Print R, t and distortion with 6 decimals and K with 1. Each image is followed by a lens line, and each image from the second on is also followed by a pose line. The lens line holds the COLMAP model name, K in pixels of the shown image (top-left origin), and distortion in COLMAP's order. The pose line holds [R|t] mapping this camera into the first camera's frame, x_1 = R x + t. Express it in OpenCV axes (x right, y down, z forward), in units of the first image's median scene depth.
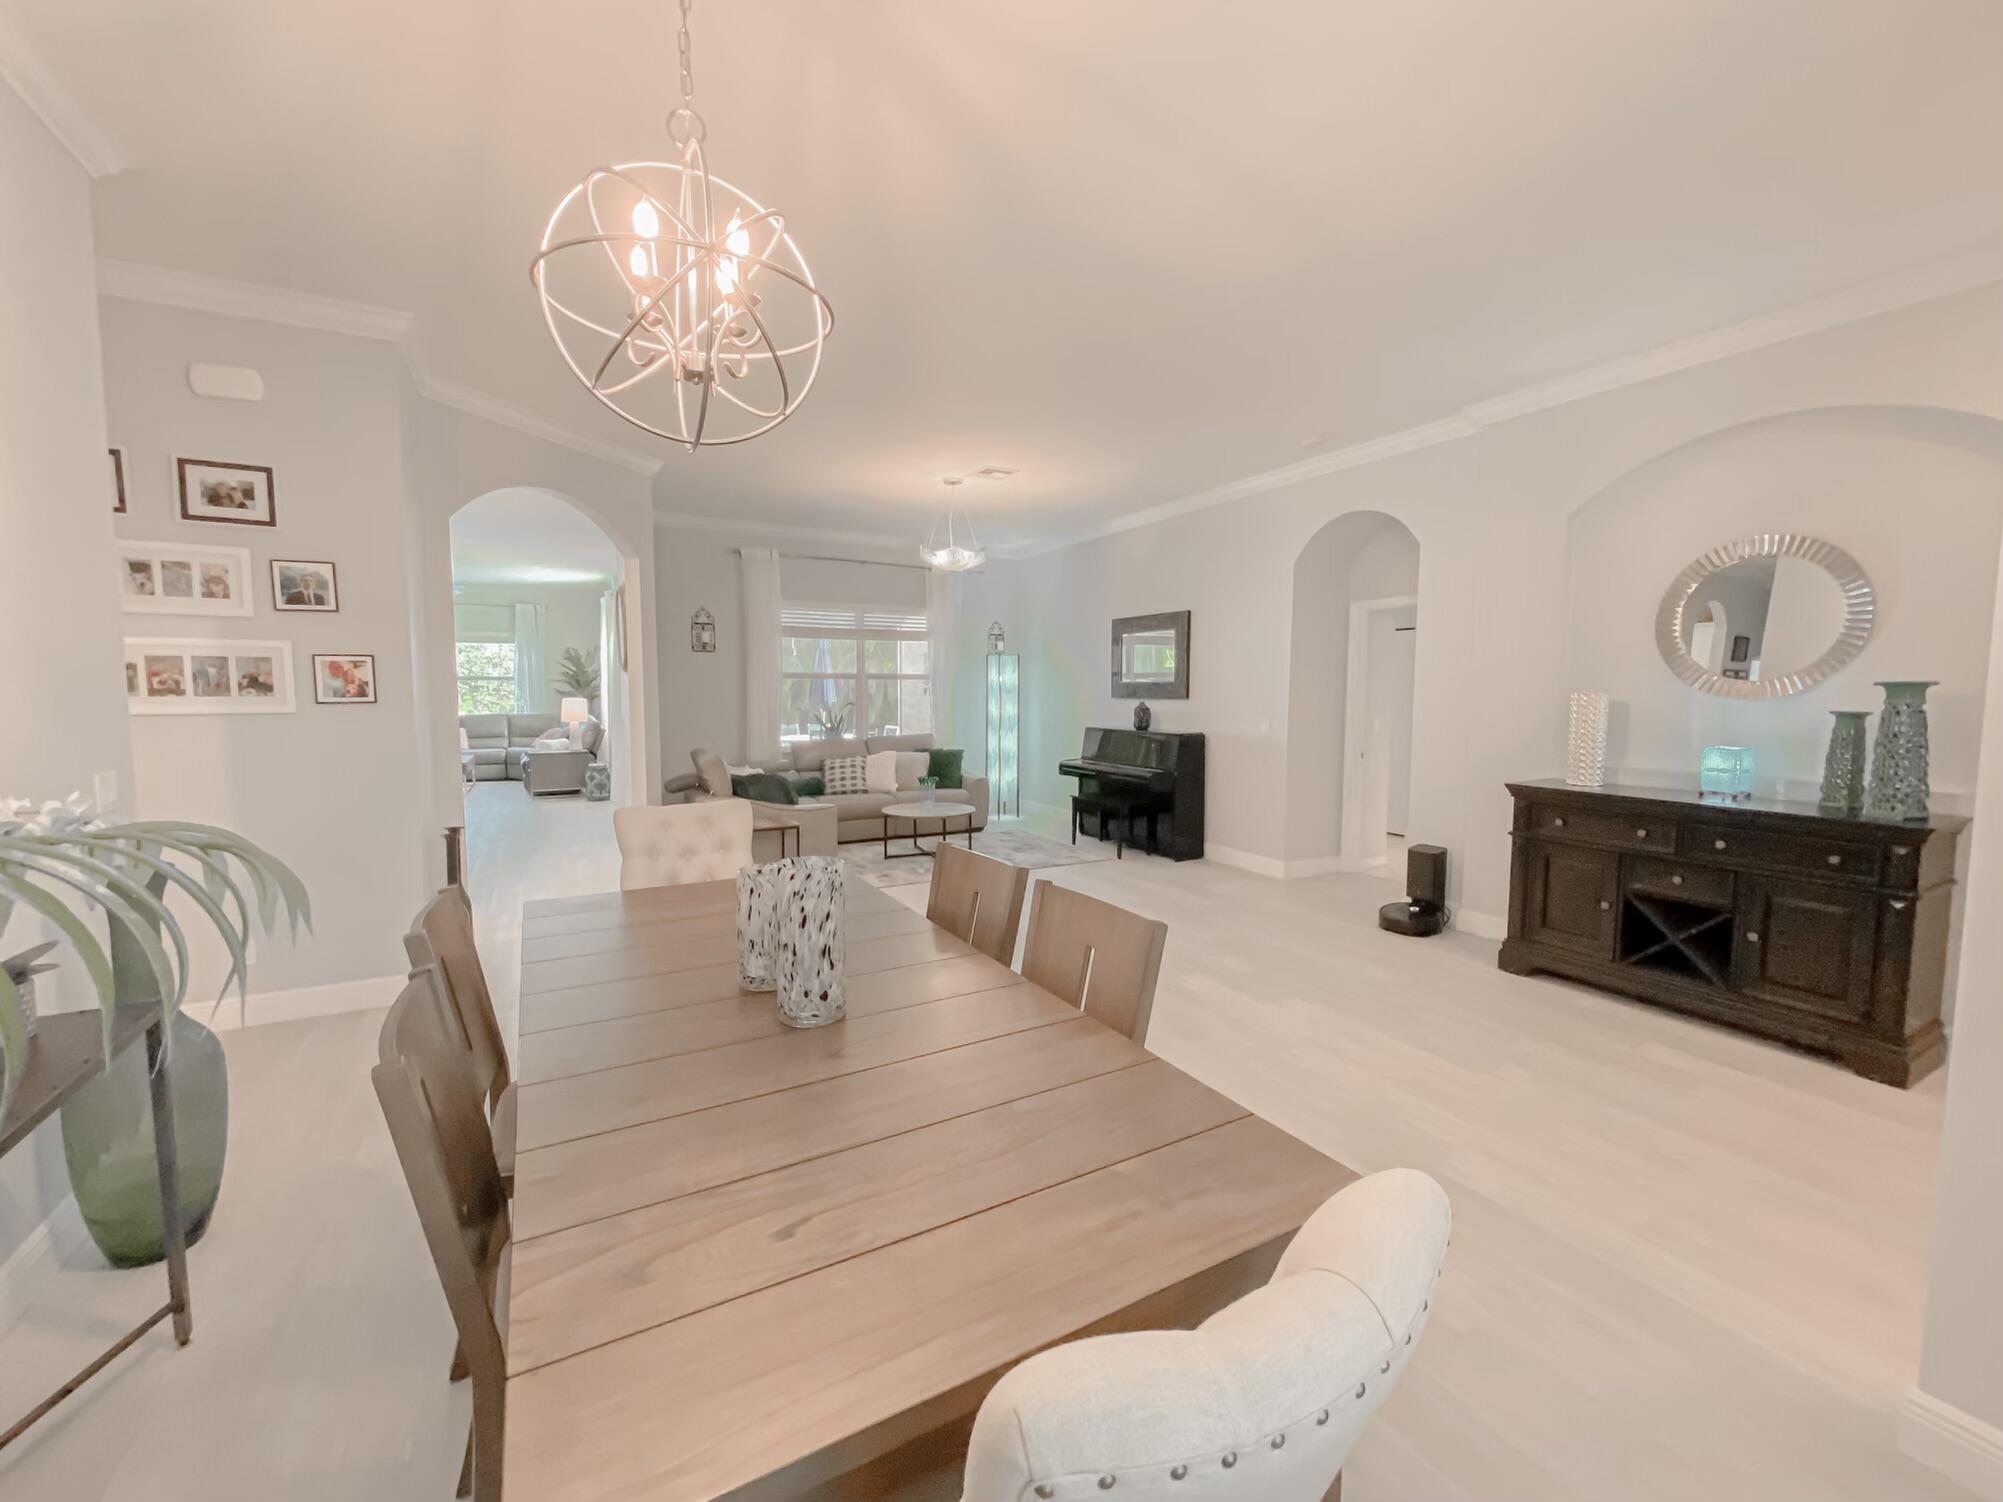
lens RADIAL K [[805.4, 0, 1008.1], [0, 805.4, 749.6], [0, 0, 1]] dist [0.000221, -0.000015]
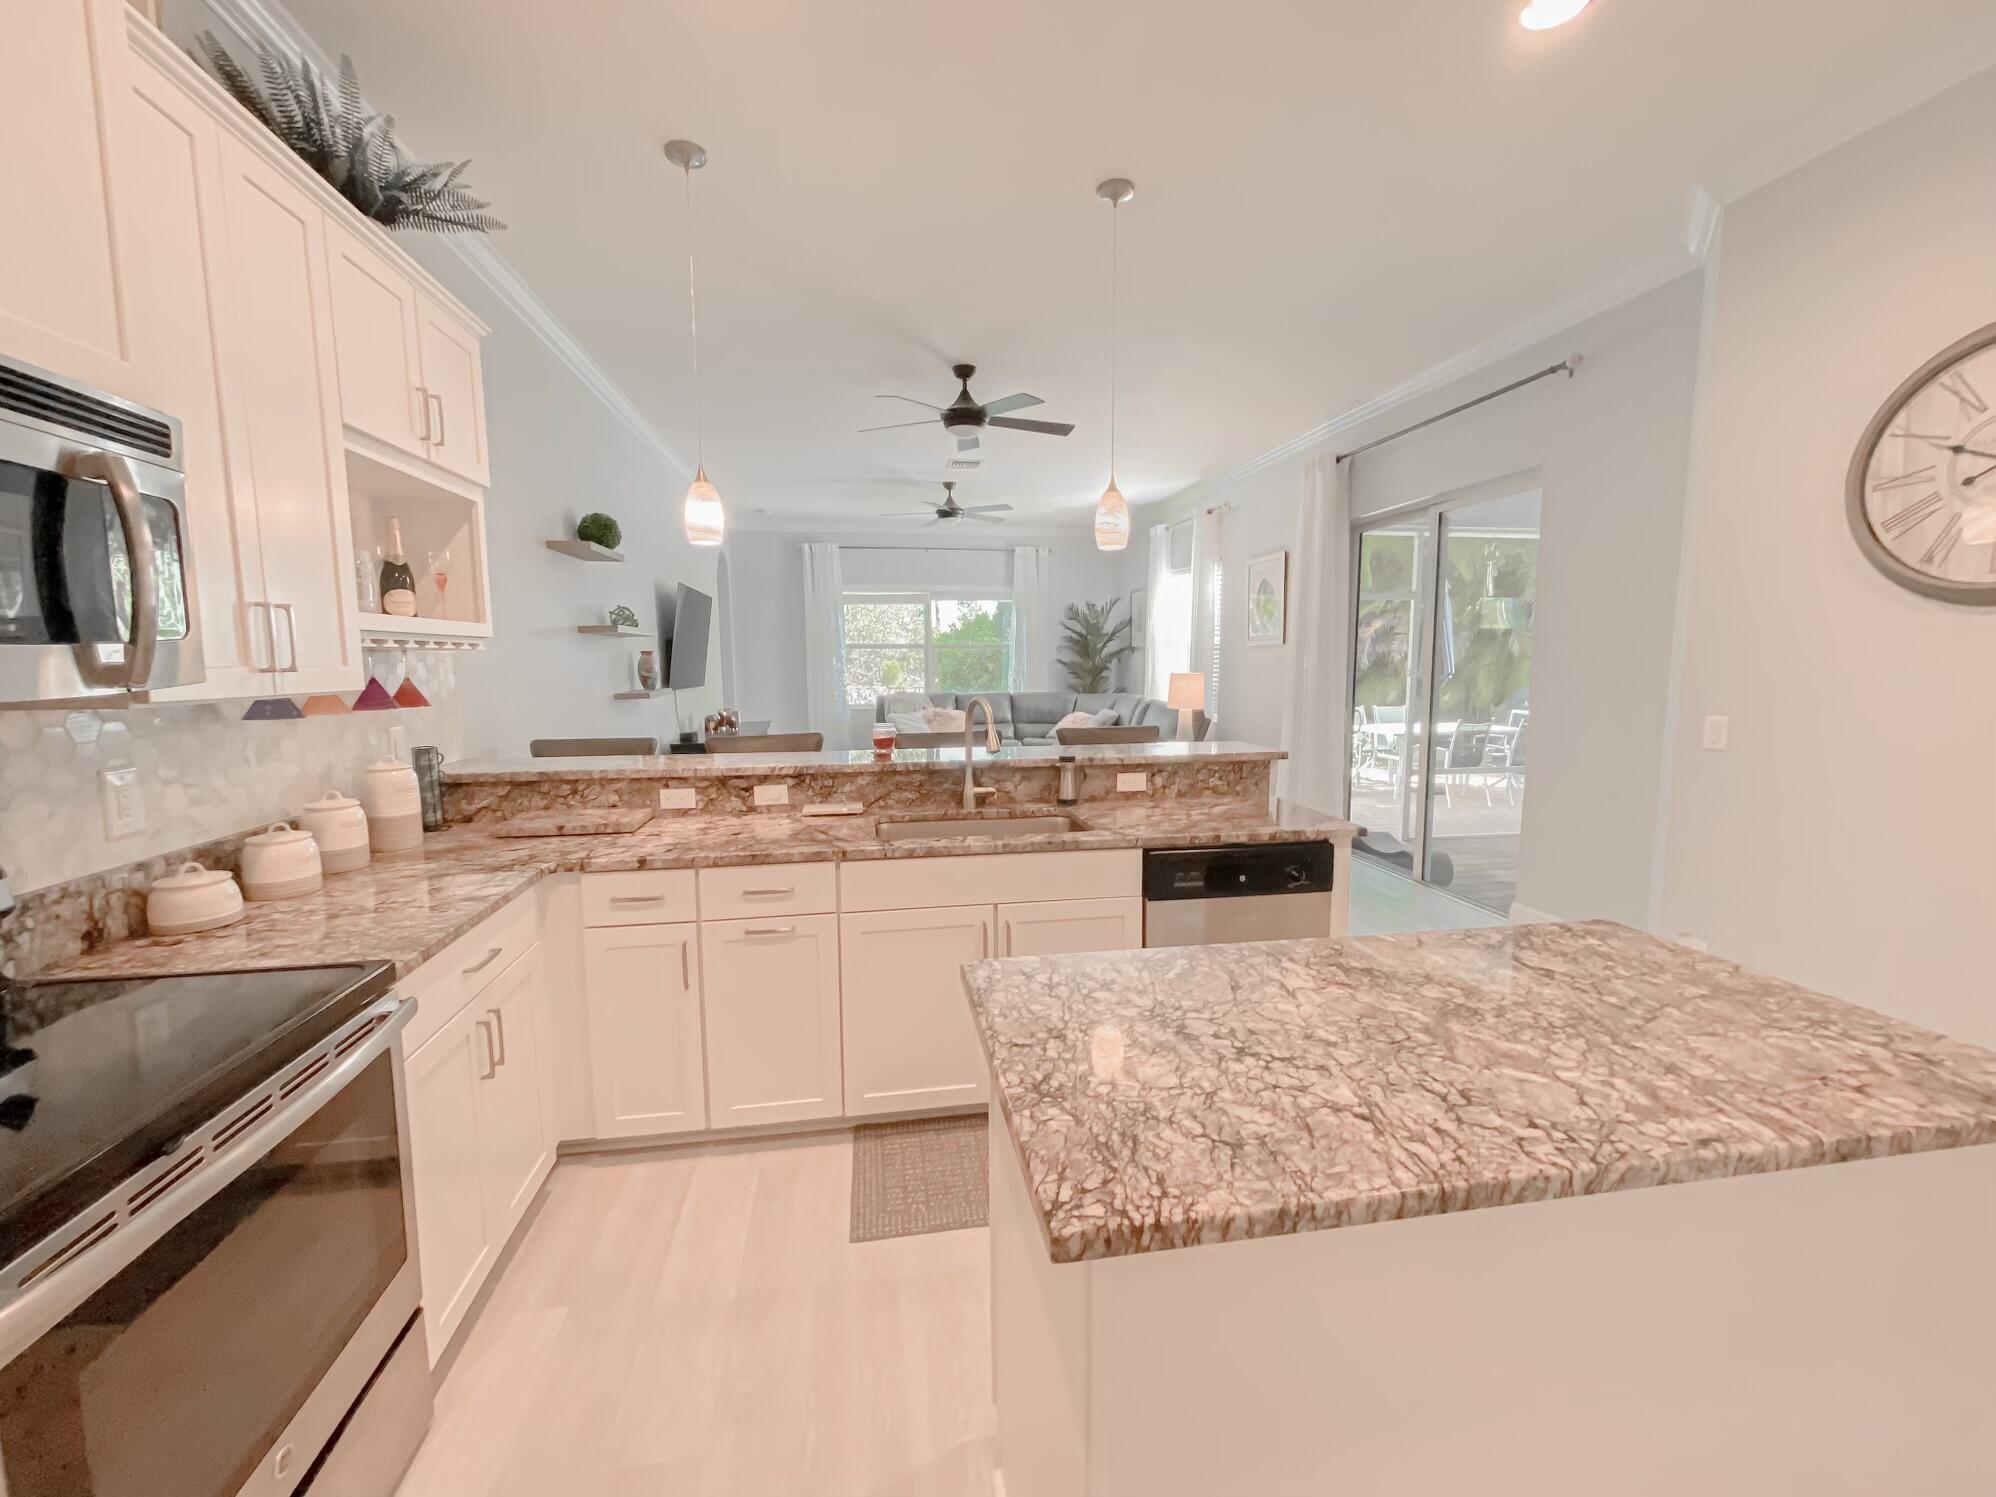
lens RADIAL K [[818.3, 0, 997.8], [0, 818.3, 747.8], [0, 0, 1]] dist [0.014673, -0.008359]
pose [[0.940584, 0.027603, -0.338437, -0.394882], [-0.016247, 0.999207, 0.036340, -0.021415], [0.339172, -0.028682, 0.940287, 0.290250]]
